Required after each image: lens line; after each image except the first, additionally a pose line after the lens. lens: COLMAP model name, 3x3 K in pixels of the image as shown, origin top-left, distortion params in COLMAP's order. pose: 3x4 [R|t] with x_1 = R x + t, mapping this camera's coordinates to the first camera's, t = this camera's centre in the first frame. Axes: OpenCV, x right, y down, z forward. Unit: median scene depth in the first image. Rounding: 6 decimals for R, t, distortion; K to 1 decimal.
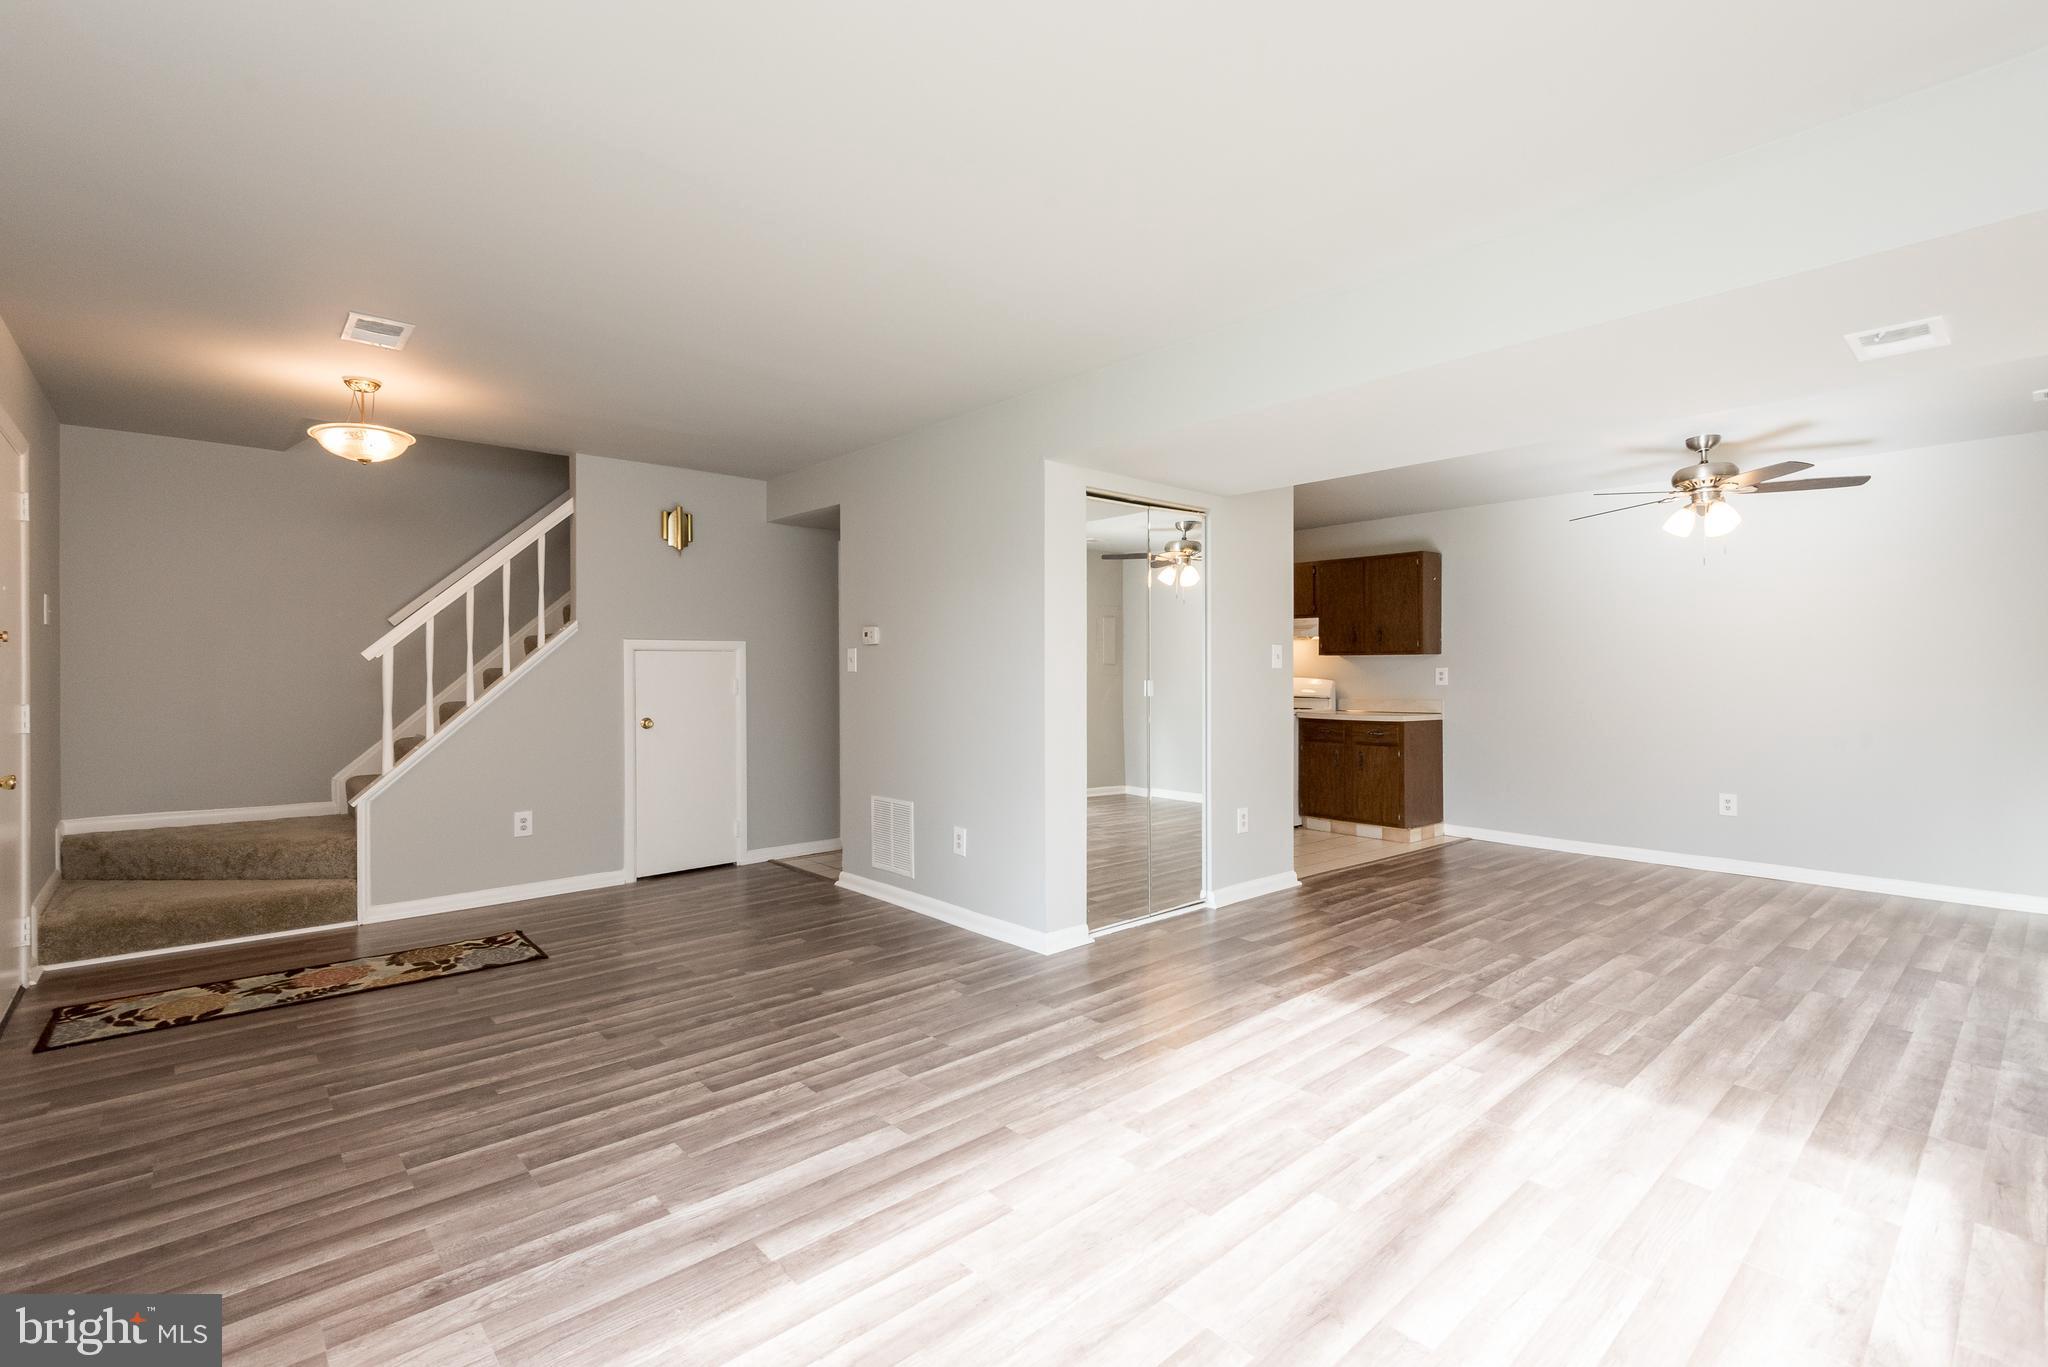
lens RADIAL K [[919.0, 0, 1019.5], [0, 919.0, 674.8], [0, 0, 1]] dist [0.032956, -0.014764]
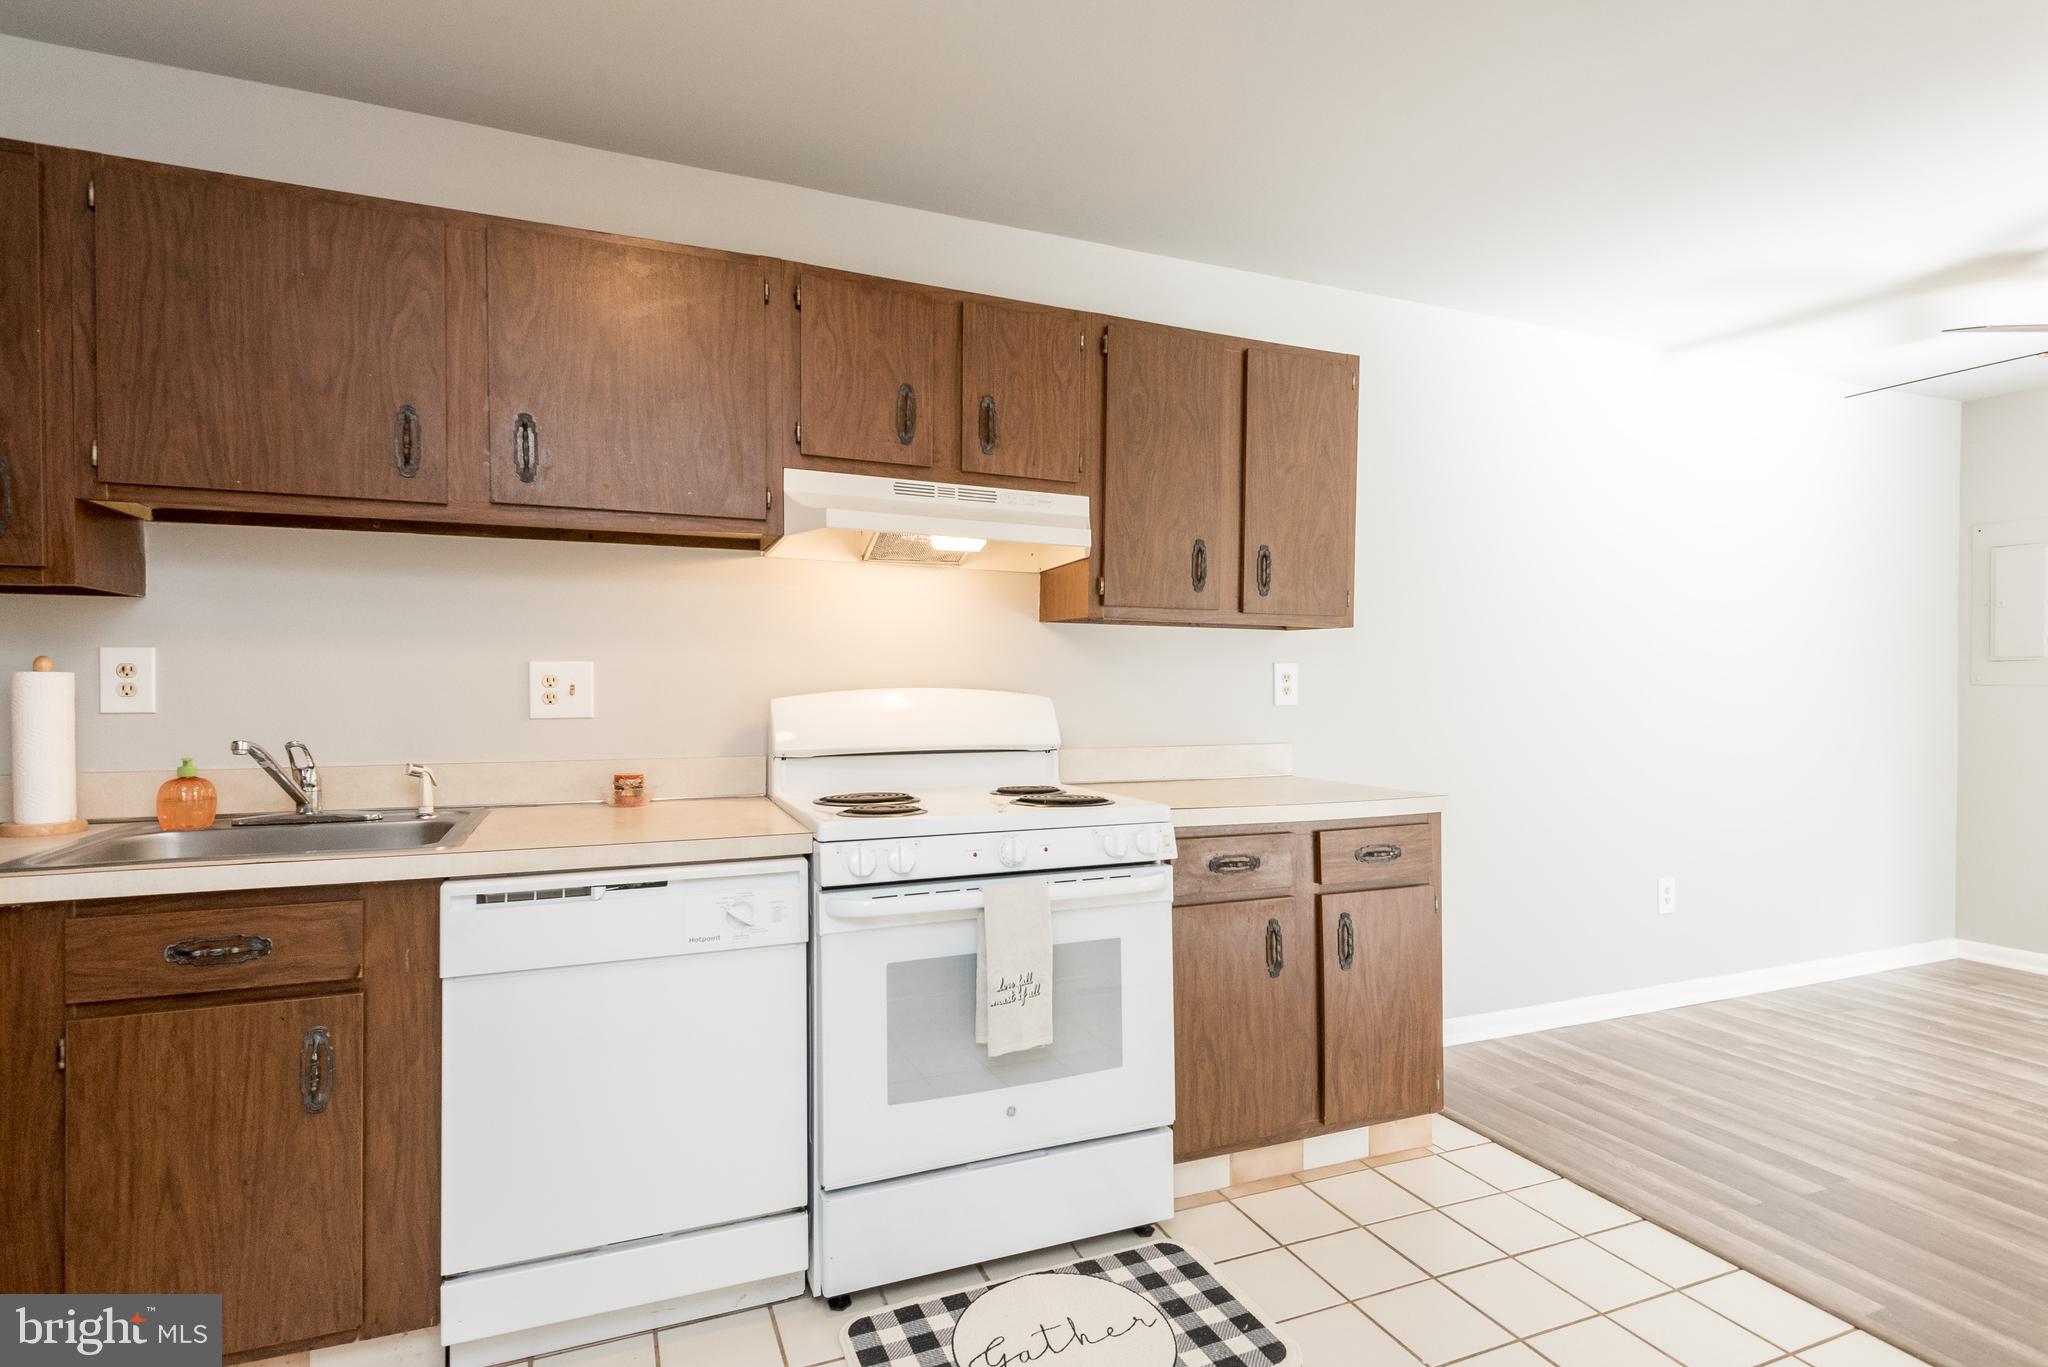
lens RADIAL K [[1000.6, 0, 1023.9], [0, 1000.6, 687.4], [0, 0, 1]] dist [0.040982, -0.028434]
pose [[0.329212, -0.000139, 0.944256, -0.009188], [-0.001667, 0.999998, 0.000729, 0.005247], [-0.944255, -0.001814, 0.329211, 1.743259]]
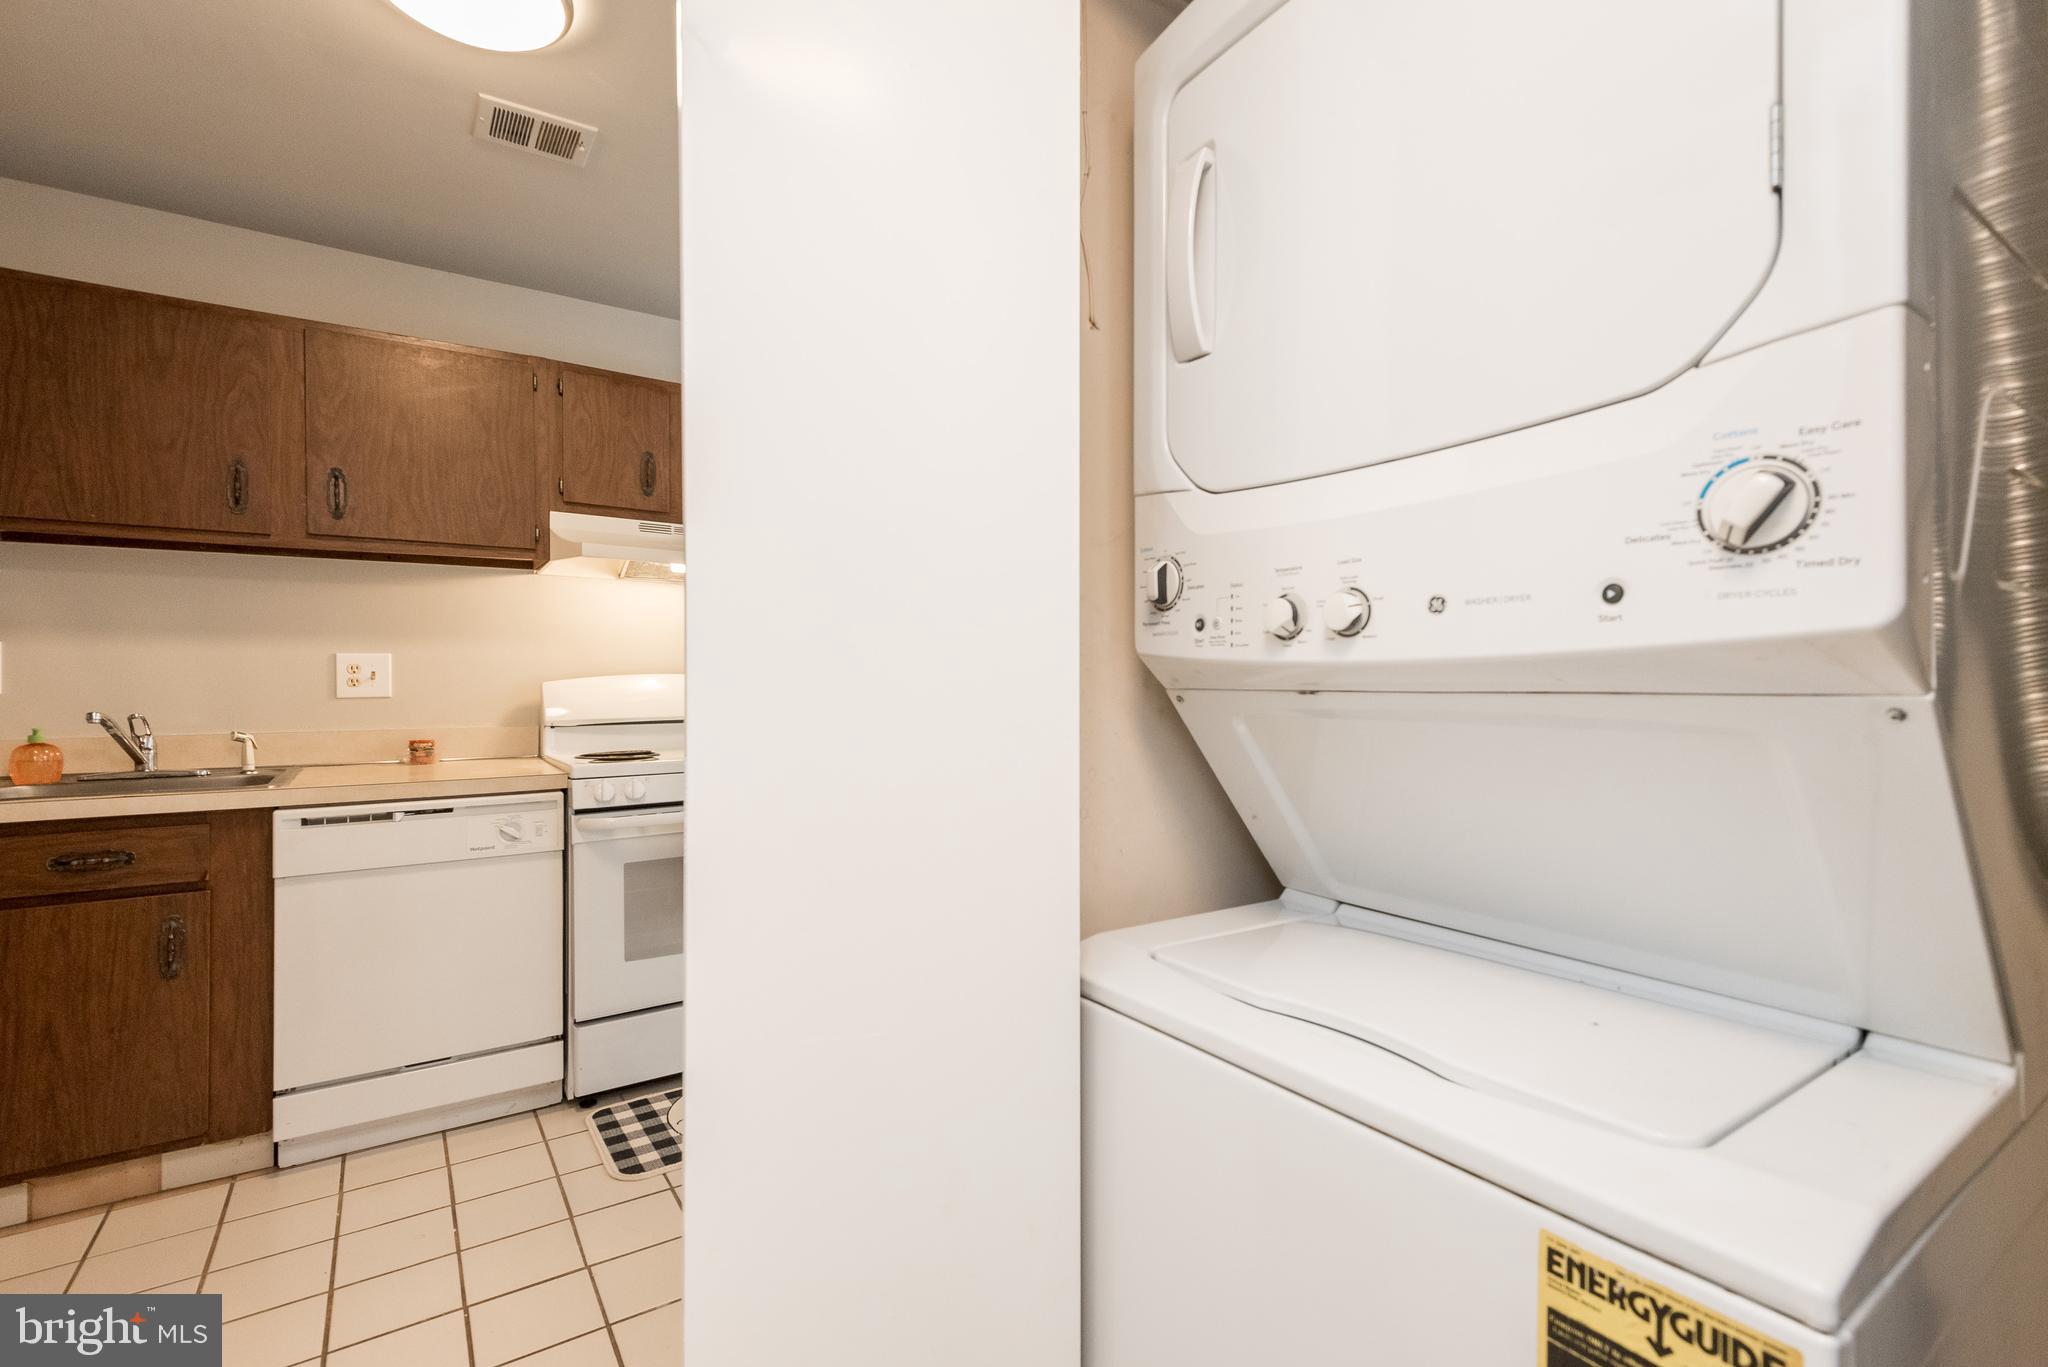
lens RADIAL K [[919.0, 0, 1019.5], [0, 919.0, 674.8], [0, 0, 1]] dist [0.032956, -0.014764]
pose [[0.135578, 0.008004, 0.990734, -0.175722], [0.003955, 0.999955, -0.008620, 0.015280], [-0.990759, 0.005087, 0.135541, 1.602803]]
